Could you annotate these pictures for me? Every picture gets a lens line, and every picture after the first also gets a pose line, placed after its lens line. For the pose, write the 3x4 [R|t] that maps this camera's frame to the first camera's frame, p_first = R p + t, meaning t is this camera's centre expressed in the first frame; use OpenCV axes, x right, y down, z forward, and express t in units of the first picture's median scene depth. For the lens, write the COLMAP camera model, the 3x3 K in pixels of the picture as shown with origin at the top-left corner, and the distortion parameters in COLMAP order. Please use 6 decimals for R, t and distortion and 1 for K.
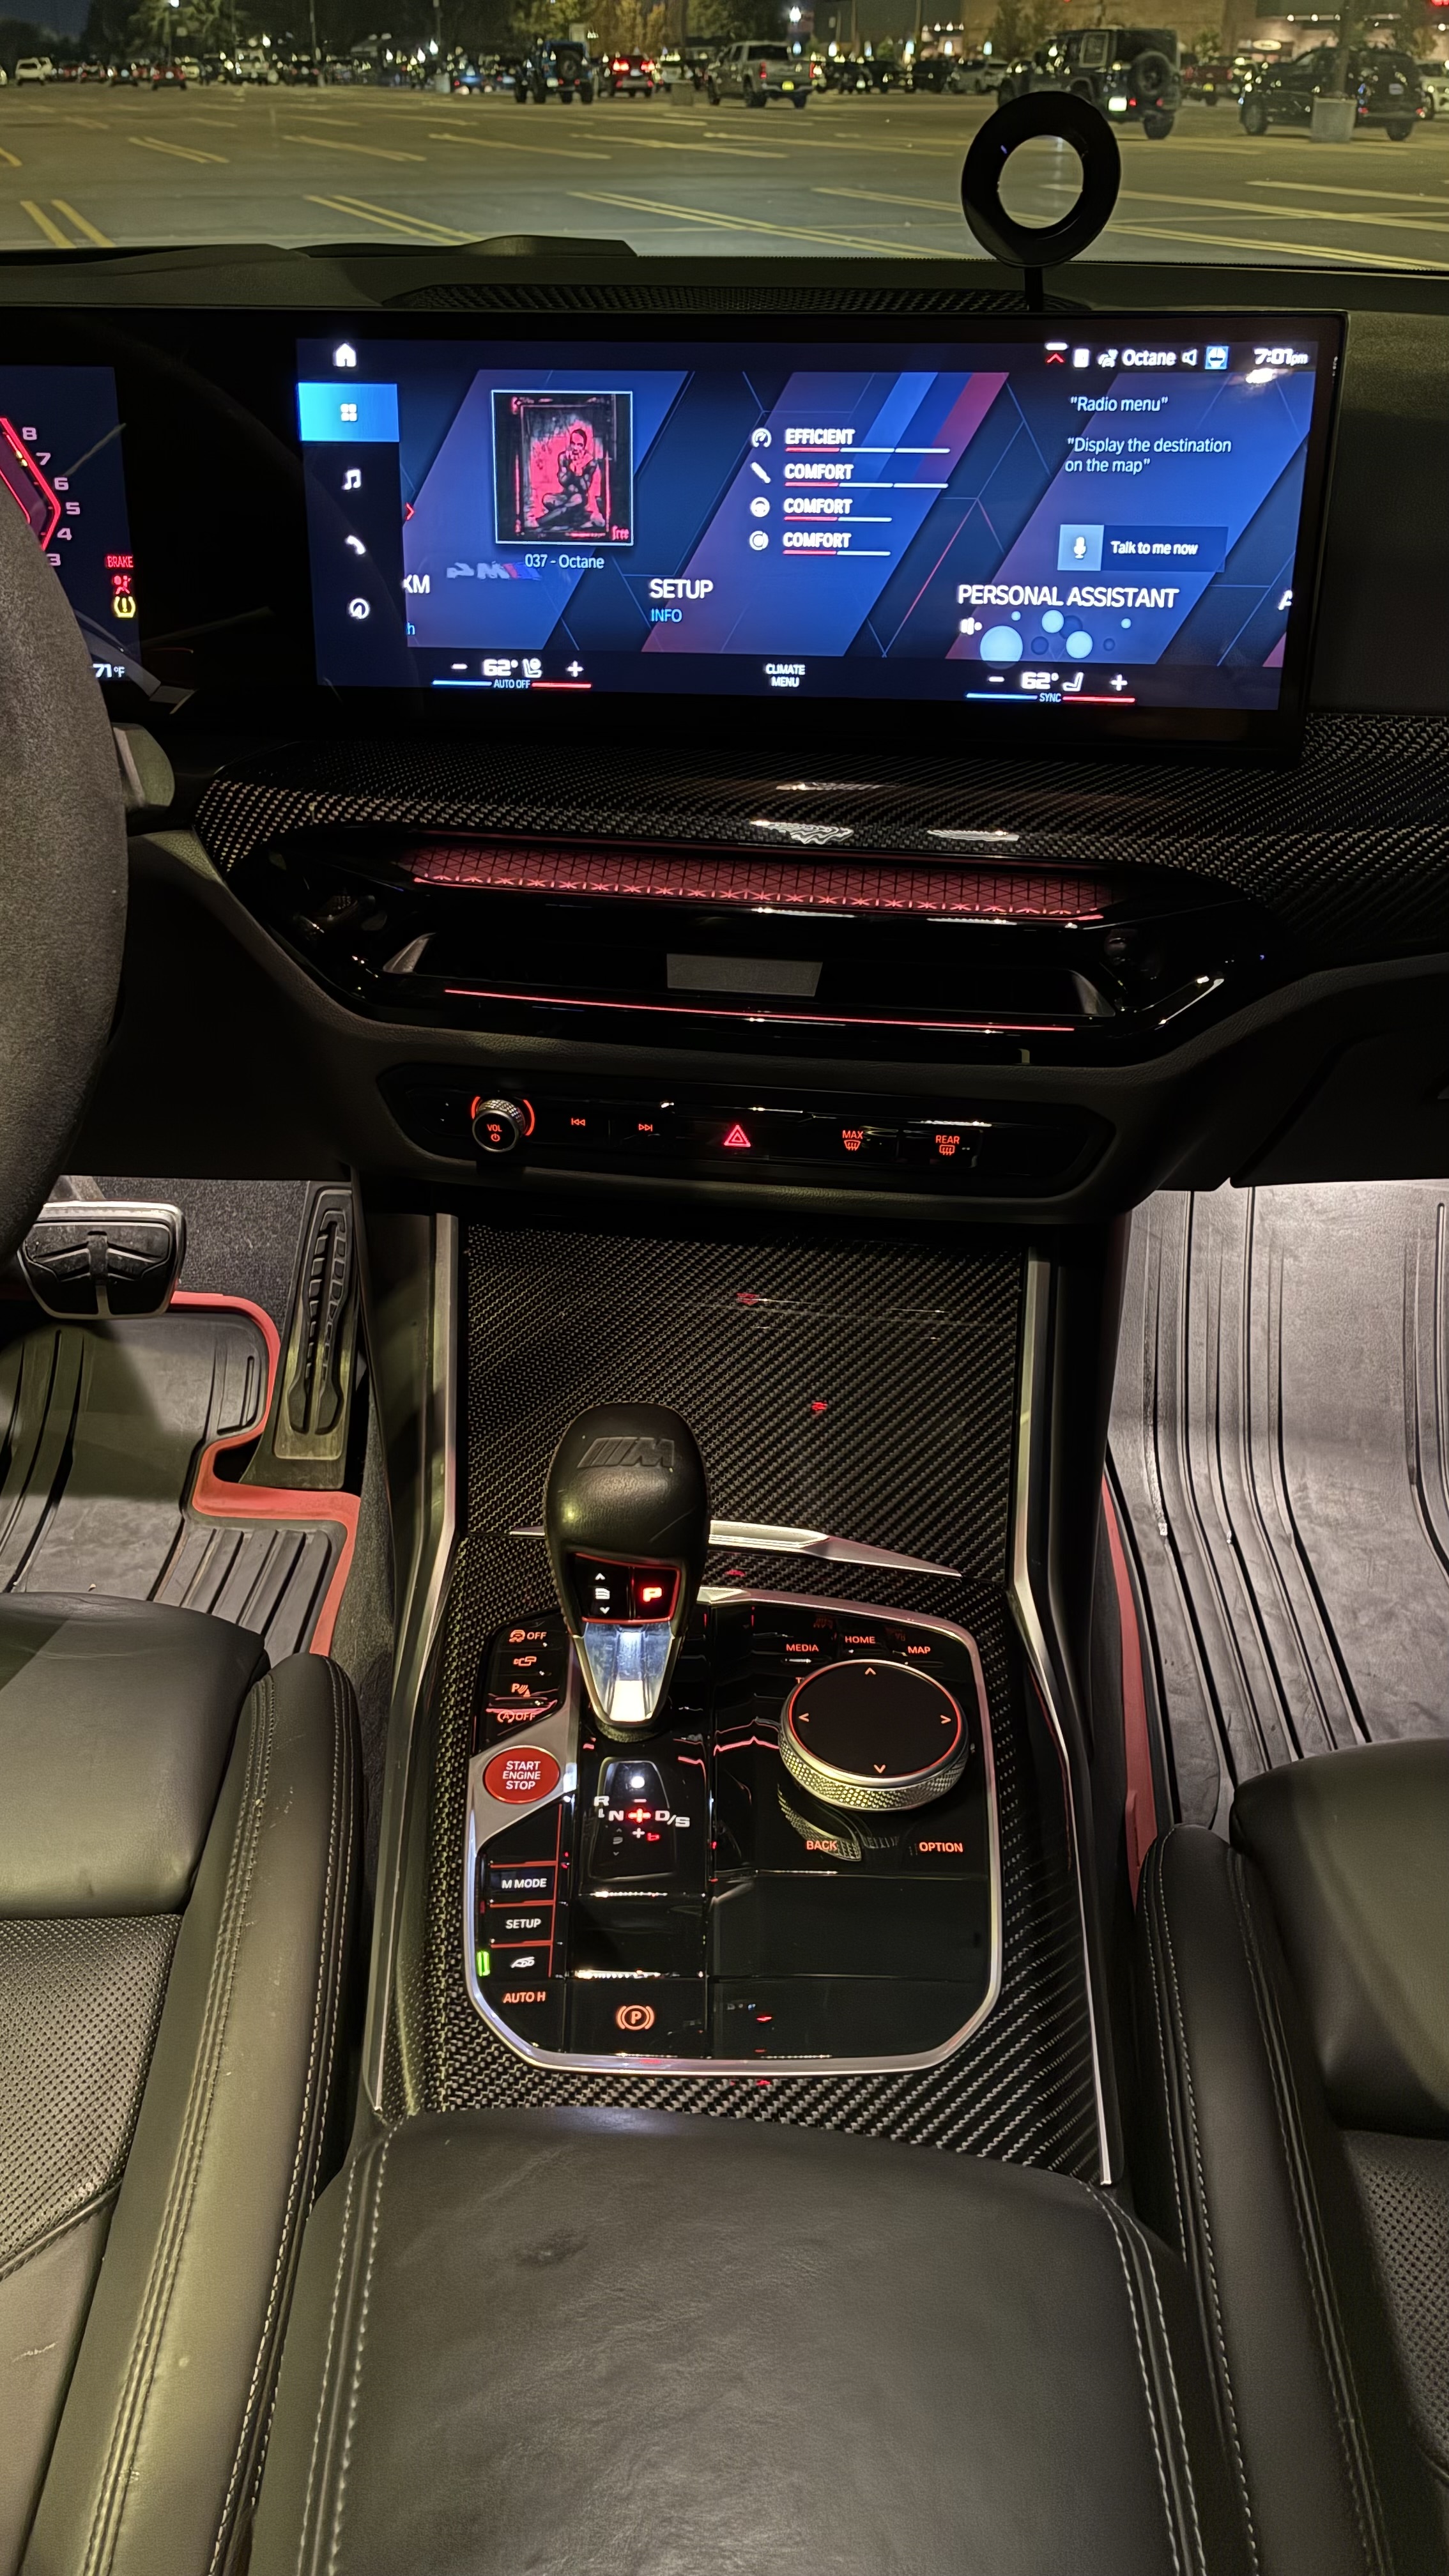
lens RADIAL K [[2011.4, 0, 728.2], [0, 2011.4, 1309.4], [0, 0, 1]] dist [0.054315, -0.066892]
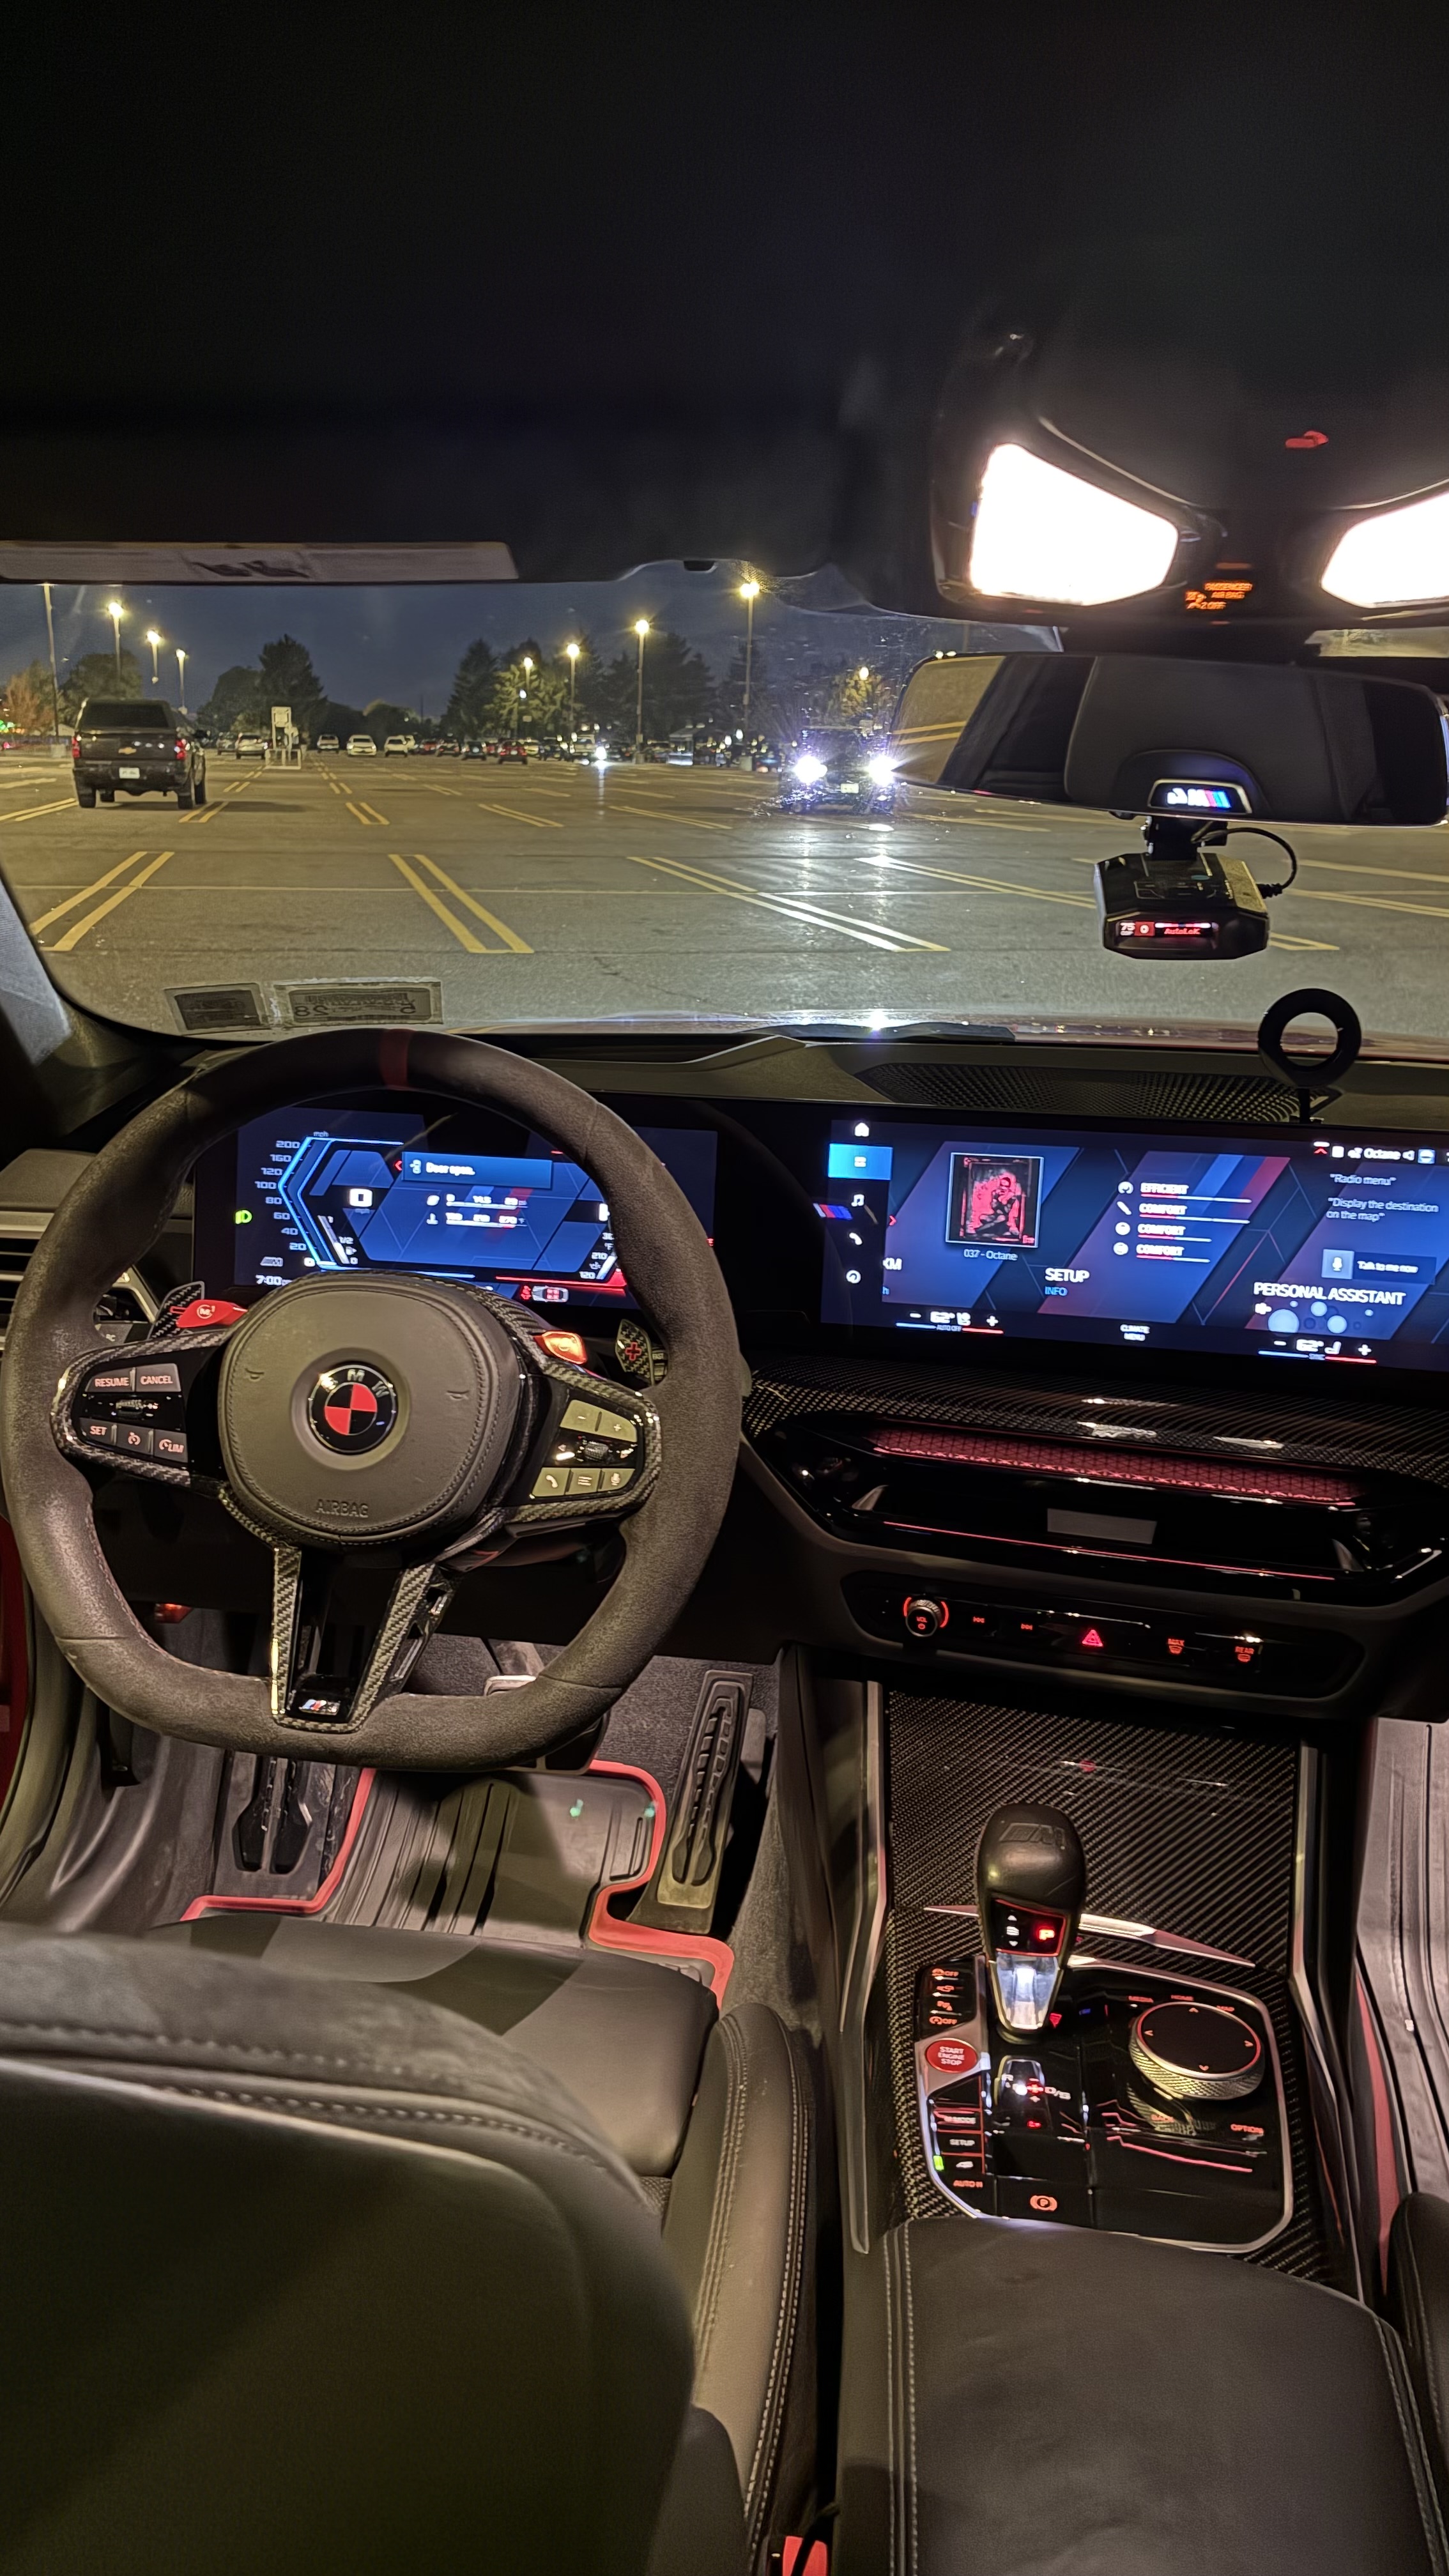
lens RADIAL K [[2011.4, 0, 732.3], [0, 2011.4, 1299.4], [0, 0, 1]] dist [0.054315, -0.066892]
pose [[0.991923, 0.048642, -0.117142, -0.092909], [-0.079454, 0.958177, -0.274926, 0.097920], [0.098870, 0.282013, 0.954303, -0.461625]]
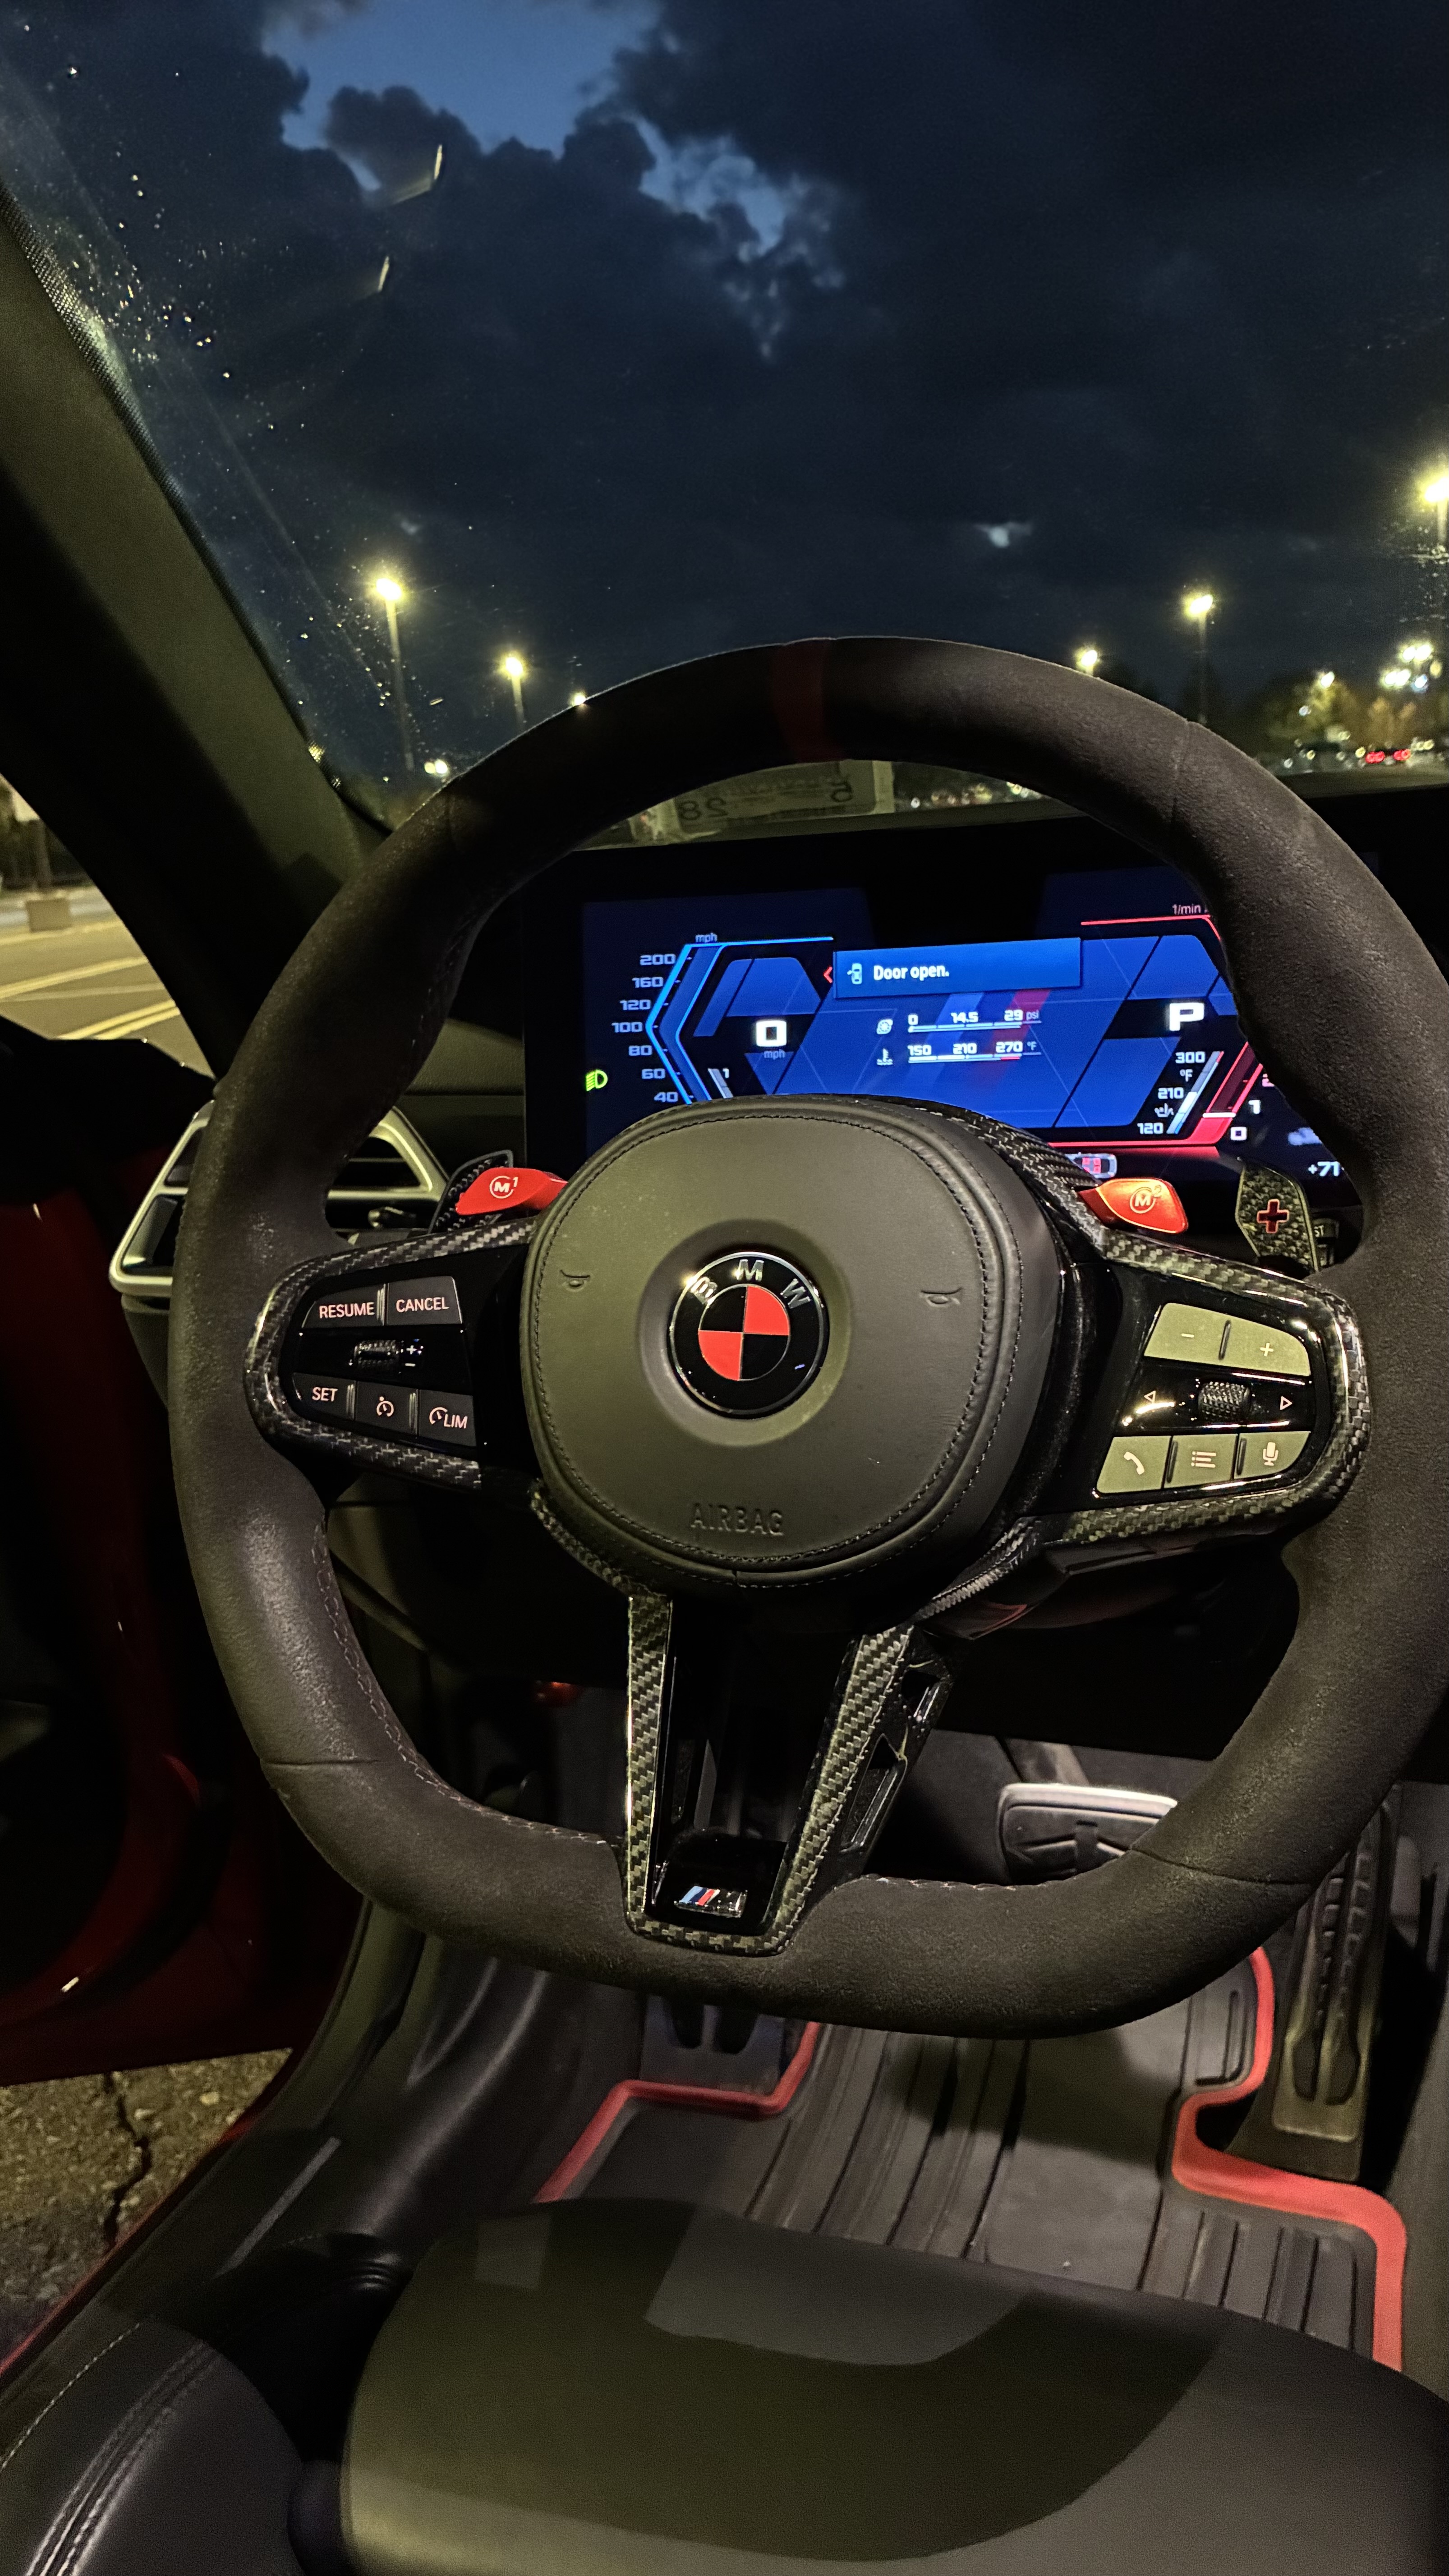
lens RADIAL K [[2011.4, 0, 703.7], [0, 2011.4, 1240.7], [0, 0, 1]] dist [0.054315, -0.066892]
pose [[0.933950, -0.007901, -0.357316, -0.246614], [-0.107409, 0.947336, -0.301690, 0.010256], [0.340882, 0.320143, 0.883916, 0.131234]]
